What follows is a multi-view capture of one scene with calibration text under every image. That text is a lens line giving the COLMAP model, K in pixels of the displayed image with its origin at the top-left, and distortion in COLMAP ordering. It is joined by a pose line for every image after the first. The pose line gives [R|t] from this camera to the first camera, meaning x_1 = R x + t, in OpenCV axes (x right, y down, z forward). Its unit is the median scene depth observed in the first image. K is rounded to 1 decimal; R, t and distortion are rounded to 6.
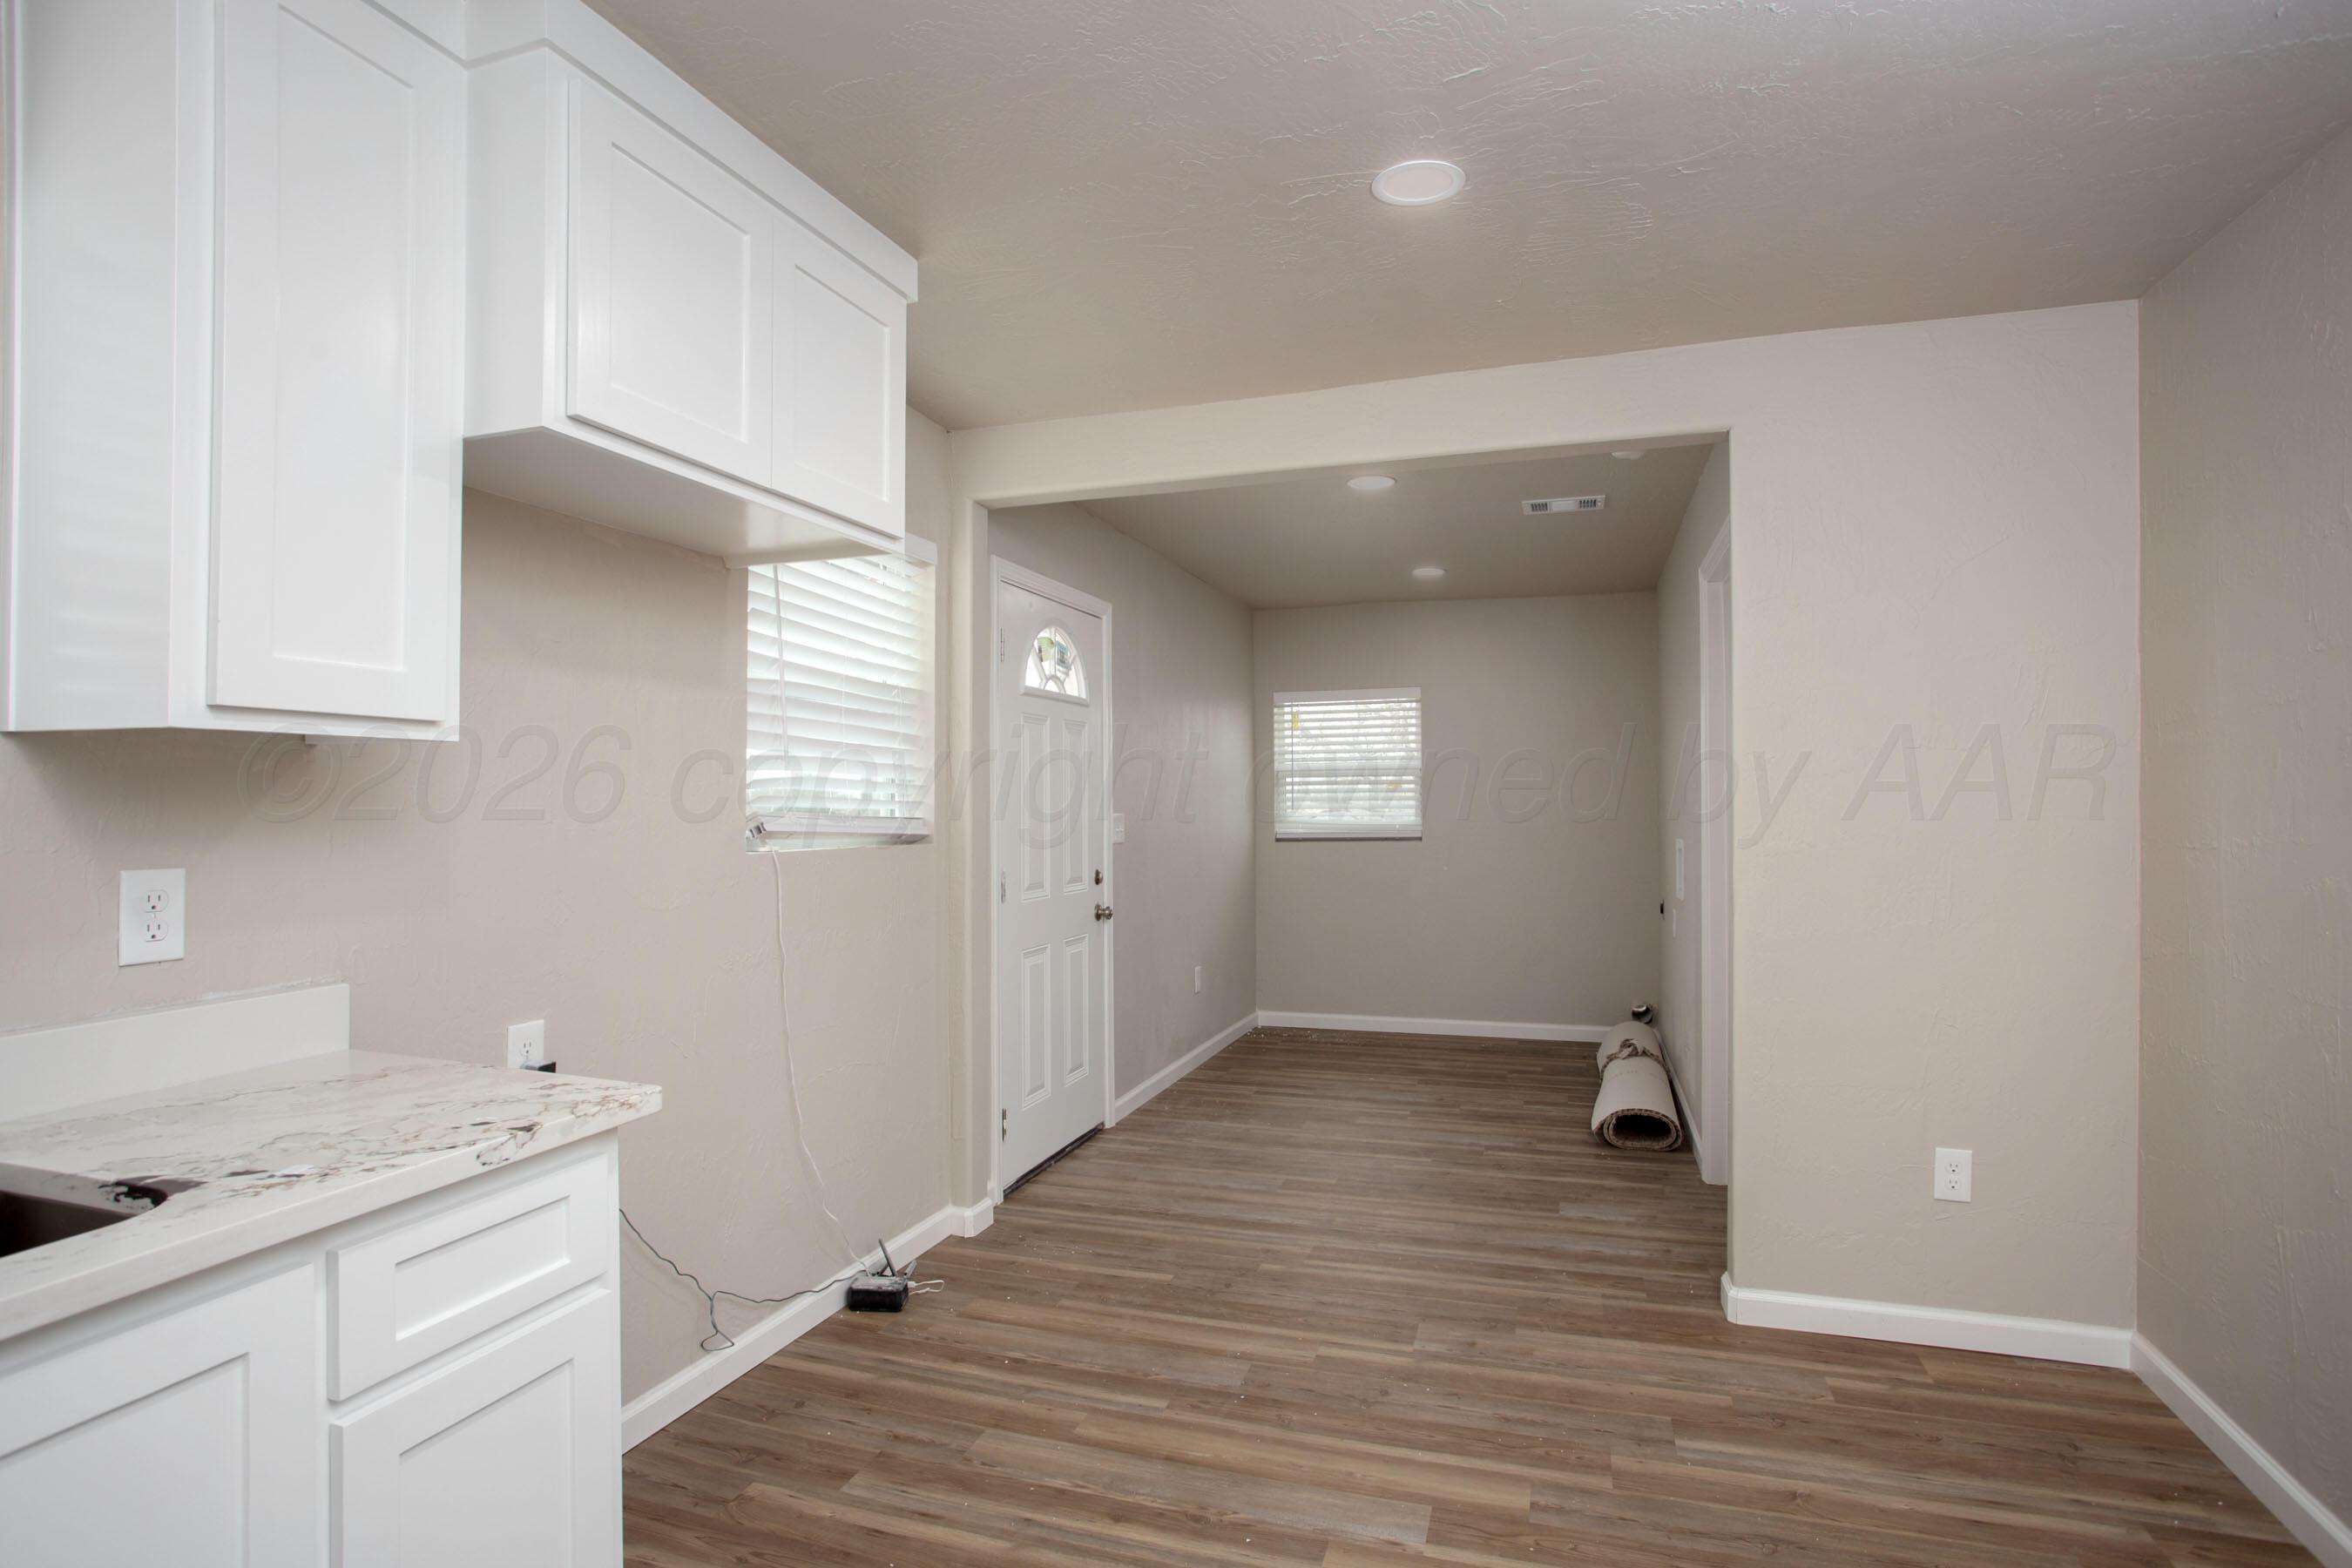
lens RADIAL K [[1181.7, 0, 1180.4], [0, 1181.7, 795.7], [0, 0, 1]] dist [-0.047457, 0.014791]
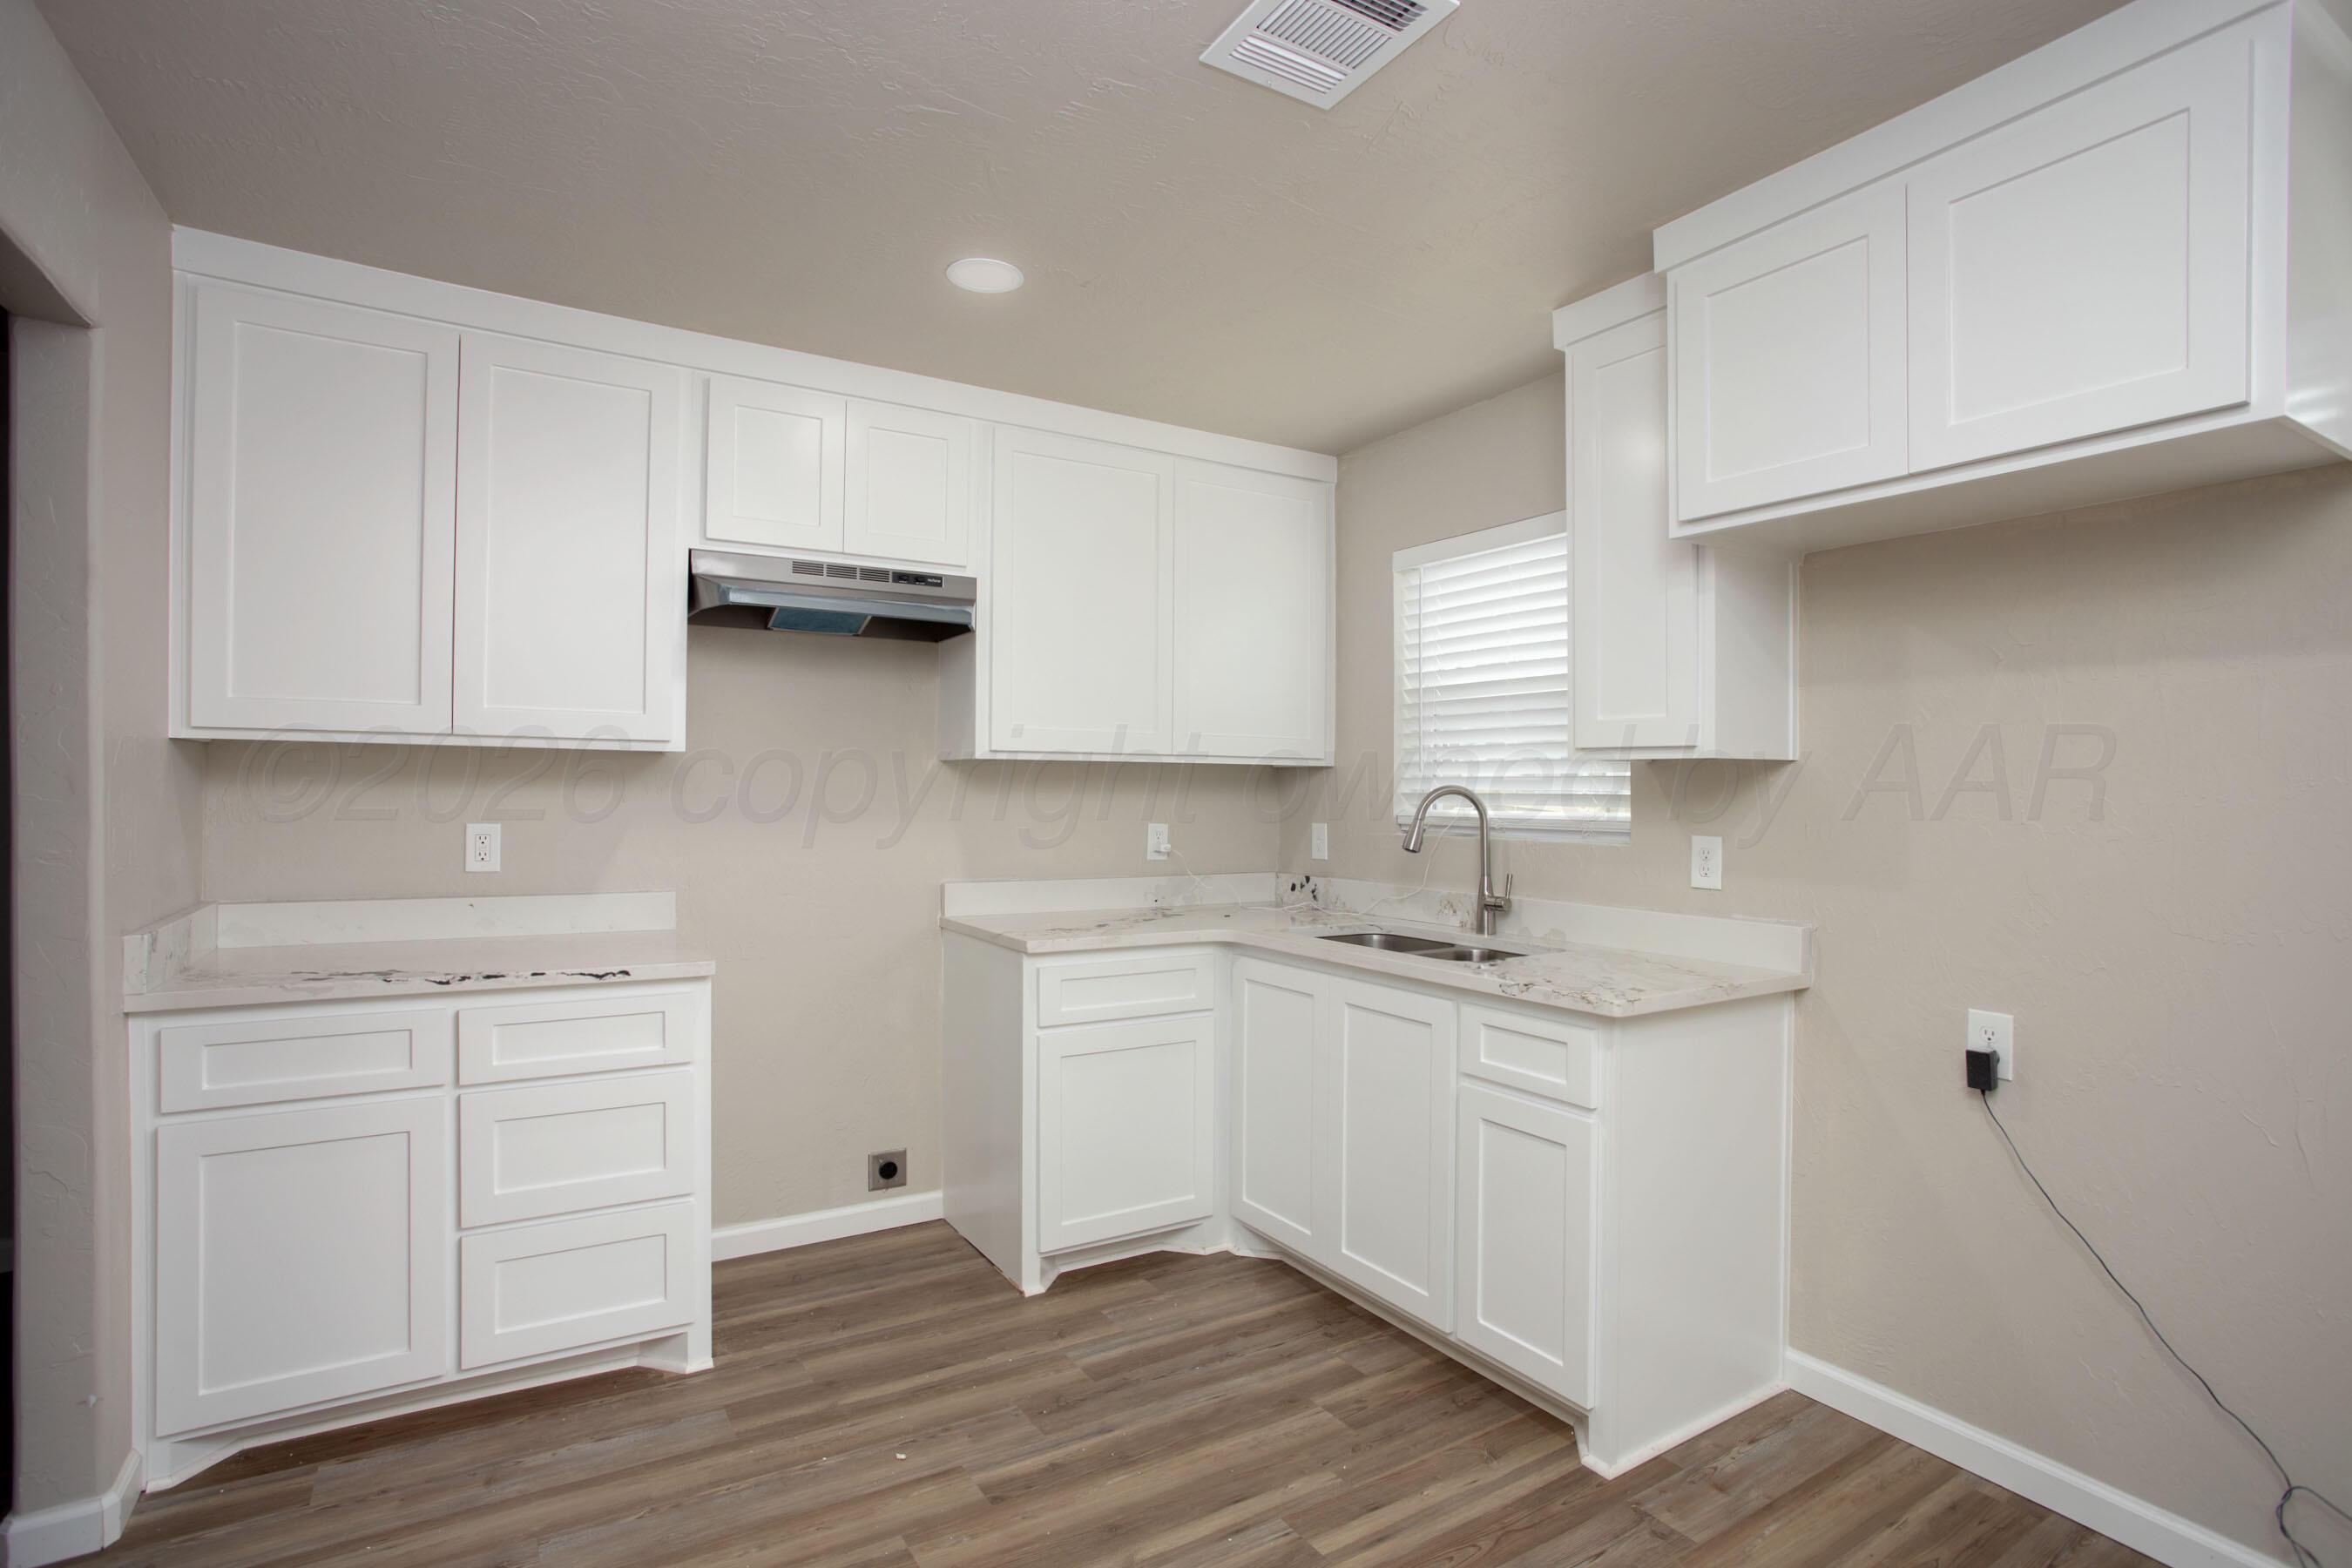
lens RADIAL K [[1181.7, 0, 1177.2], [0, 1181.7, 773.5], [0, 0, 1]] dist [-0.047457, 0.014791]
pose [[-0.643071, -0.018568, -0.765581, 1.000419], [-0.011133, 0.999827, -0.014898, 0.004708], [0.765725, -0.001057, -0.643167, 1.549526]]
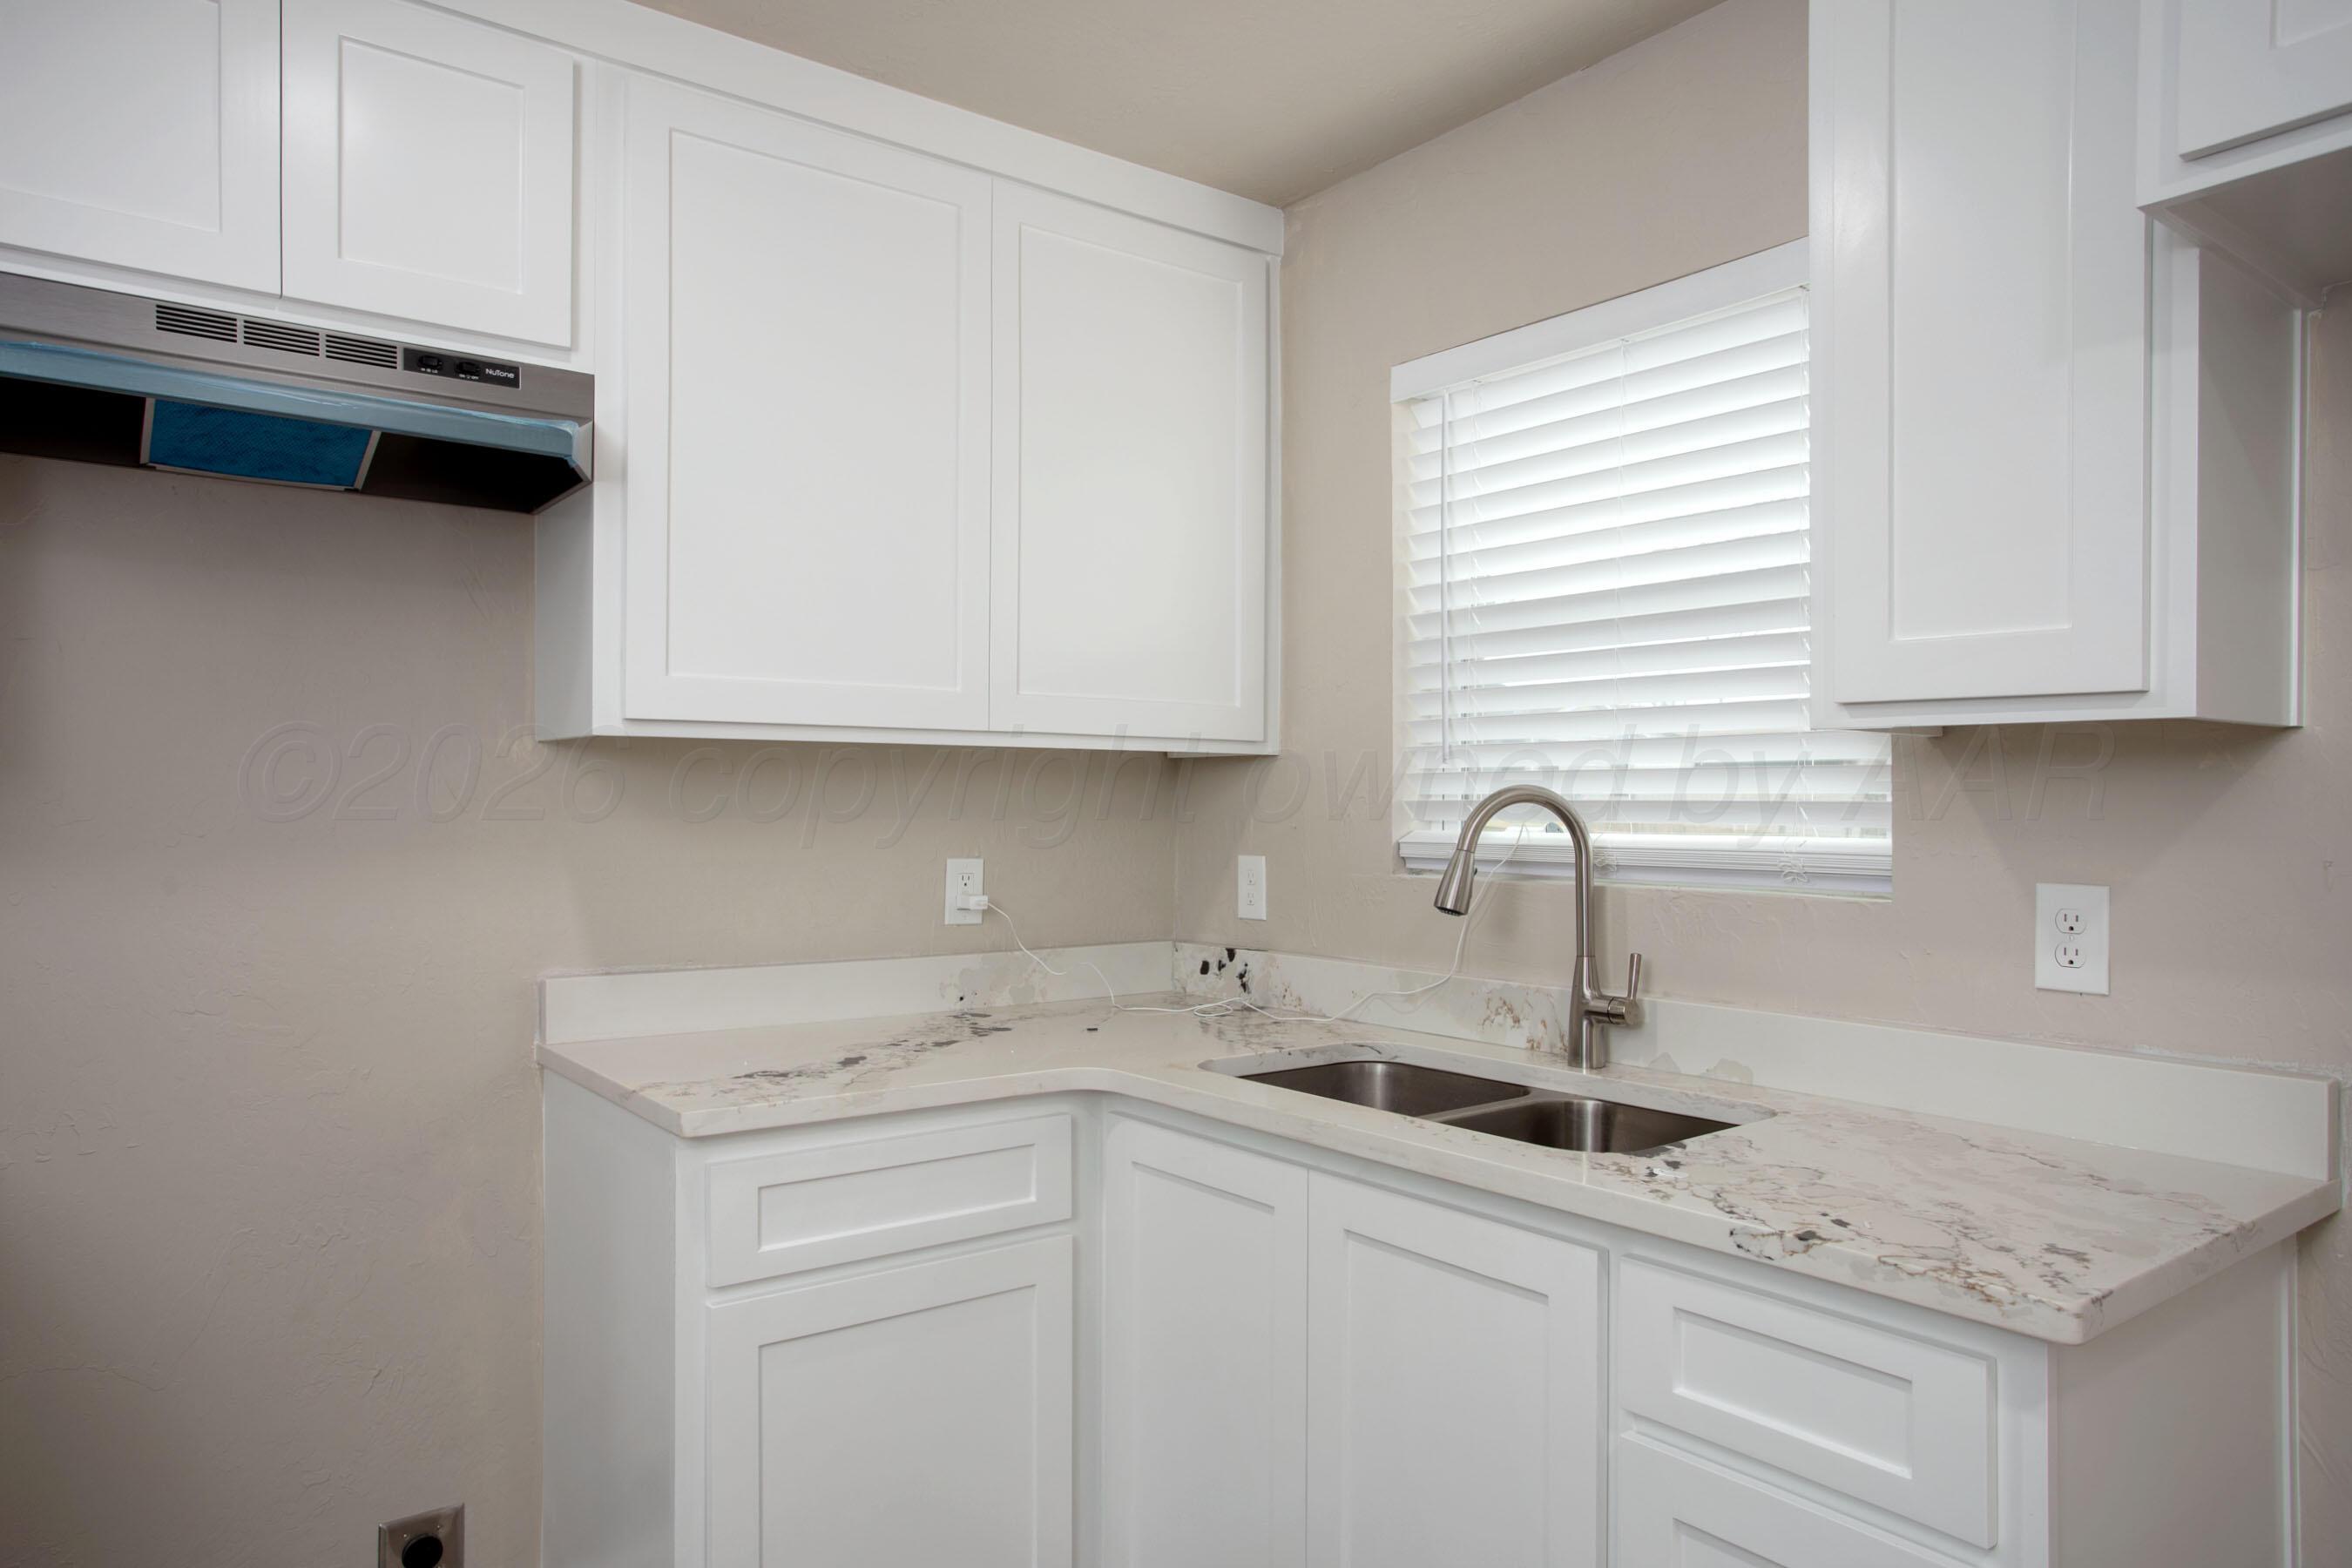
lens RADIAL K [[1498.1, 0, 1185.0], [0, 1498.1, 772.9], [0, 0, 1]] dist [0.027031, 0.001859]
pose [[-0.545950, -0.022292, -0.837521, 0.433590], [-0.007469, 0.999736, -0.021741, 0.009855], [0.837784, -0.005614, -0.545972, 1.078089]]
